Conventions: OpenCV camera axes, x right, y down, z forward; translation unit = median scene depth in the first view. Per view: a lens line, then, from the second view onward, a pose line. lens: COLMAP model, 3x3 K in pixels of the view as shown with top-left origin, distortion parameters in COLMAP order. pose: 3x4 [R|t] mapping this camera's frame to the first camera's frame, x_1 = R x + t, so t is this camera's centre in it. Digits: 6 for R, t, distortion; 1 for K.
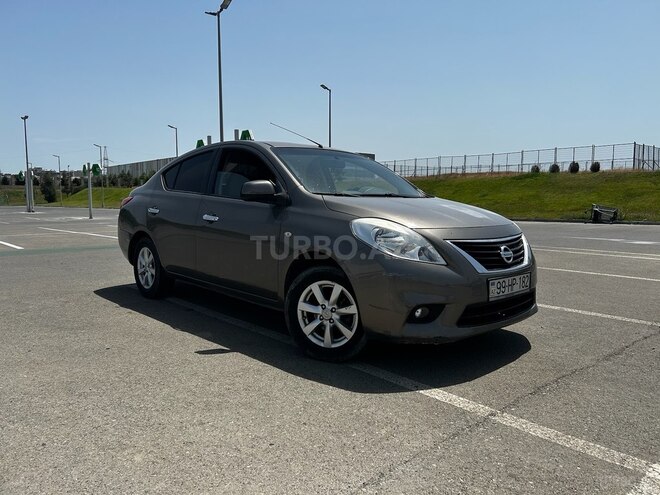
lens RADIAL K [[496.1, 0, 330.0], [0, 496.1, 247.5], [0, 0, 1]] dist [0.034701, -0.033167]
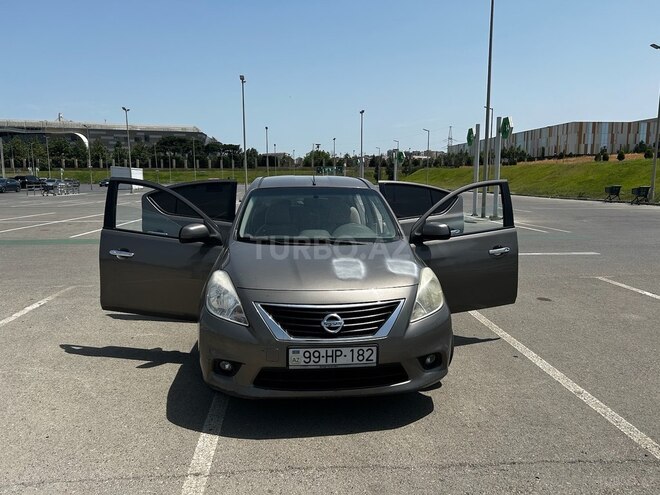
lens RADIAL K [[496.1, 0, 330.0], [0, 496.1, 247.5], [0, 0, 1]] dist [0.034701, -0.033167]
pose [[0.793526, 0.083327, -0.602804, 0.909350], [-0.055352, 0.996358, 0.064864, -0.191633], [0.606013, -0.018105, 0.795248, 0.244896]]
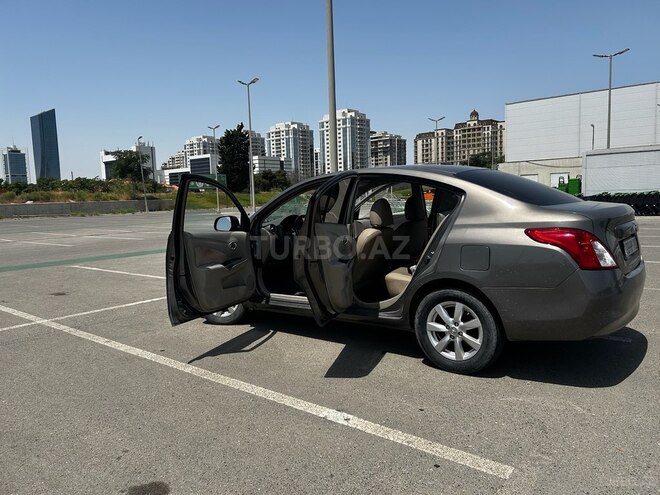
lens RADIAL K [[496.1, 0, 330.0], [0, 496.1, 247.5], [0, 0, 1]] dist [0.034701, -0.033167]
pose [[-0.987947, 0.049941, -0.146513, 0.232821], [0.020914, 0.980910, 0.193332, -0.380344], [0.153371, 0.187938, -0.970132, 3.040194]]
